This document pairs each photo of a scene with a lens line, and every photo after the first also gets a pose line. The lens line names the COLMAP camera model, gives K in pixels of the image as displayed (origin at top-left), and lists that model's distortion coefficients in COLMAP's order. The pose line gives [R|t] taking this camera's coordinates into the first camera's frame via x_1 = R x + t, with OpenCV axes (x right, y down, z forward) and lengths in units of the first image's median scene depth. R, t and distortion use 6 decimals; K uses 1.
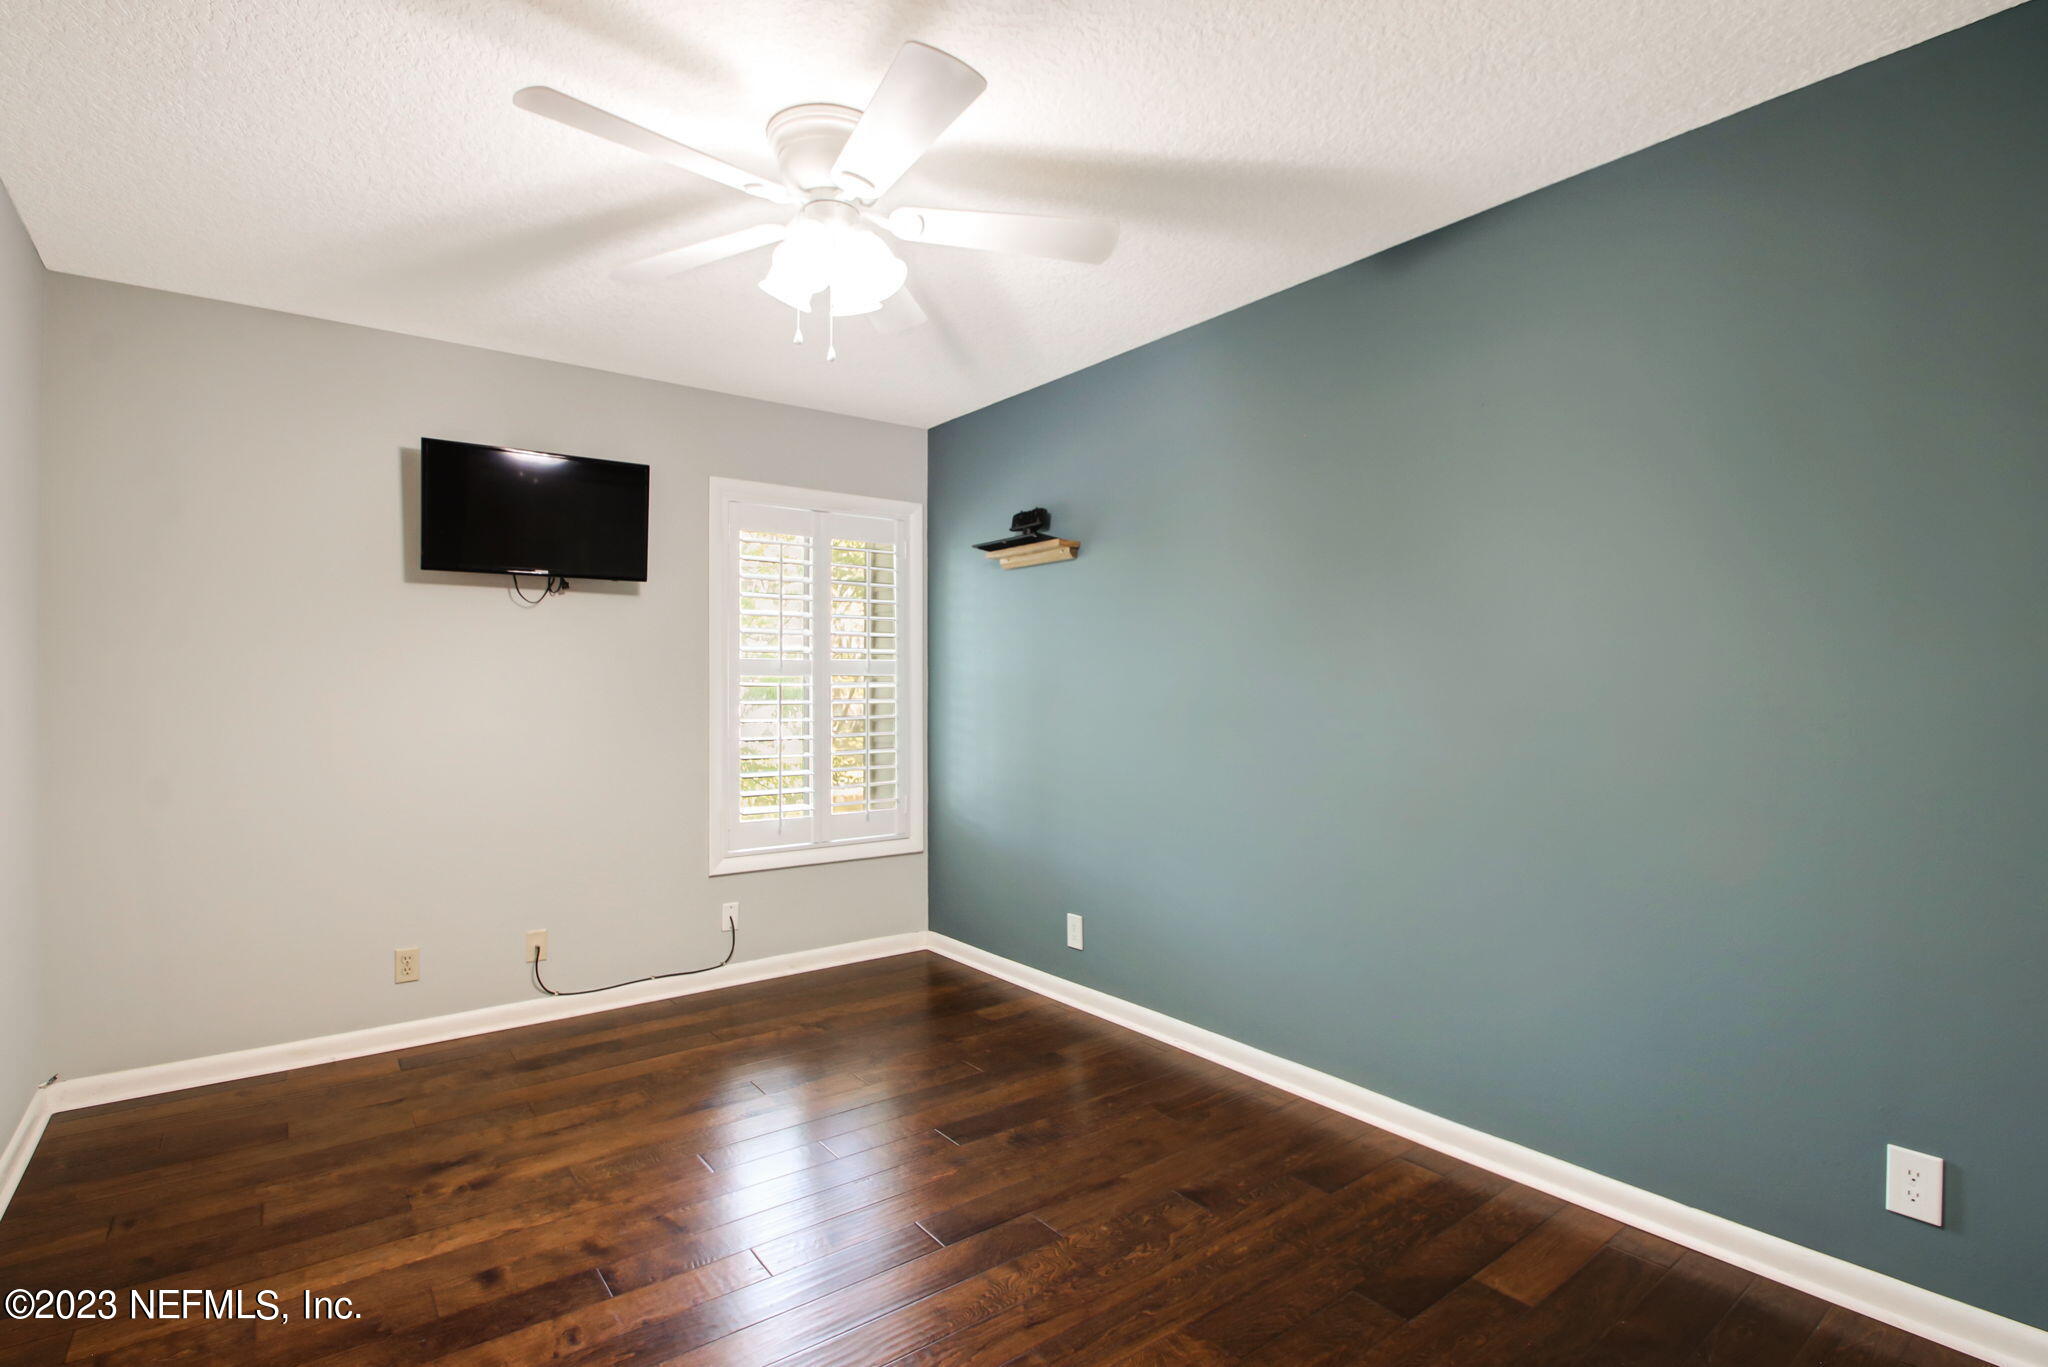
lens RADIAL K [[964.7, 0, 1010.4], [0, 964.7, 686.0], [0, 0, 1]] dist [-0.000747, -0.000568]
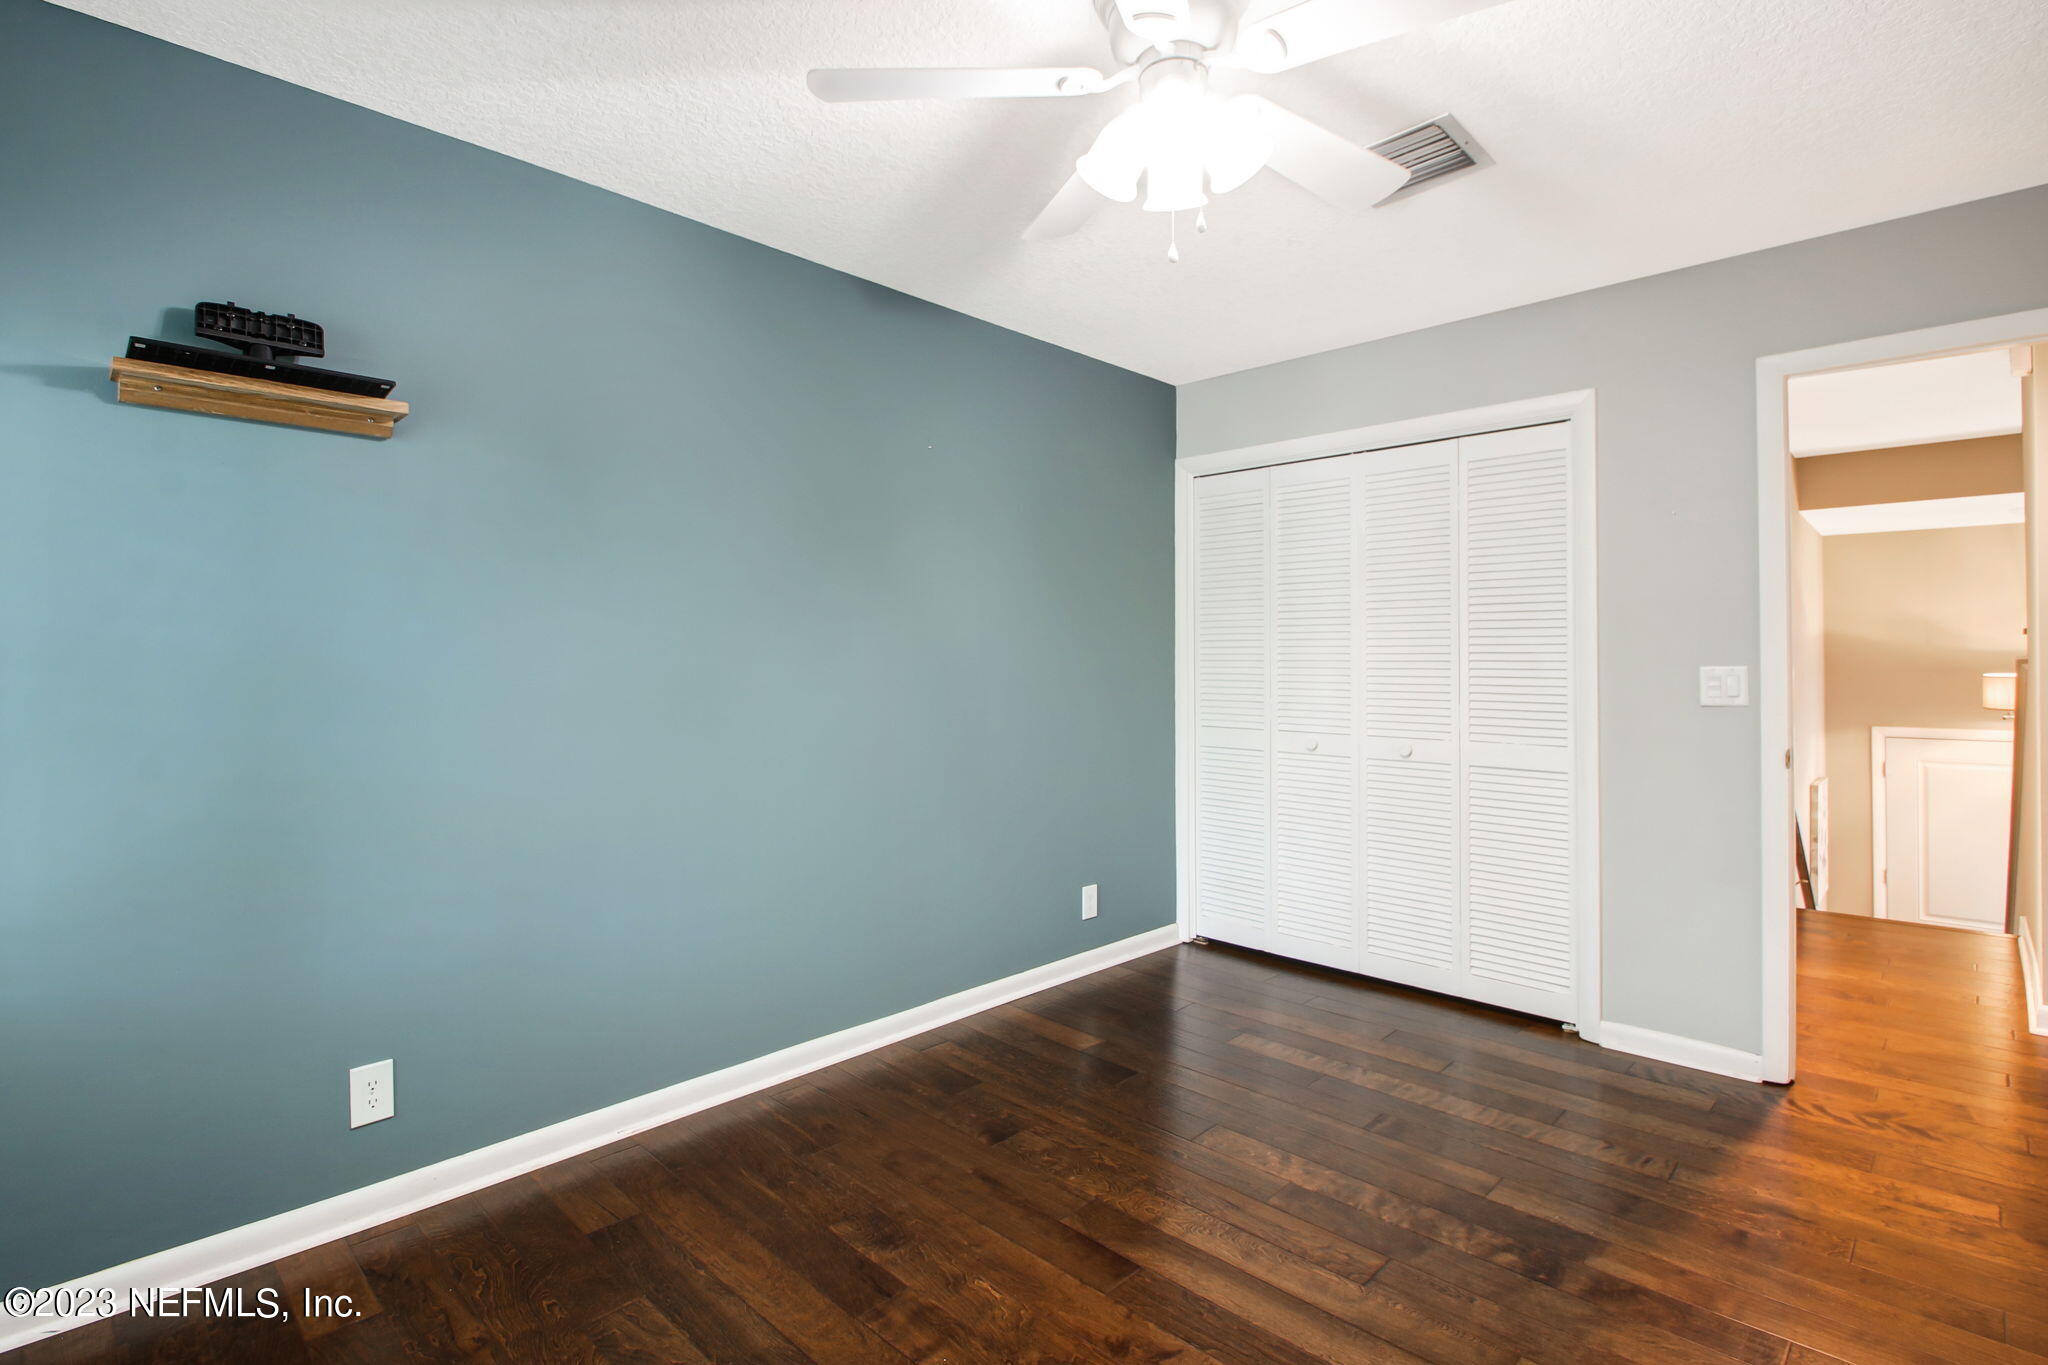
lens RADIAL K [[964.7, 0, 1011.3], [0, 964.7, 674.5], [0, 0, 1]] dist [-0.000747, -0.000568]
pose [[-0.134101, -0.011447, 0.990902, -0.871473], [-0.003047, 0.999933, 0.011139, -0.000491], [-0.990963, -0.001525, -0.134127, 1.128643]]
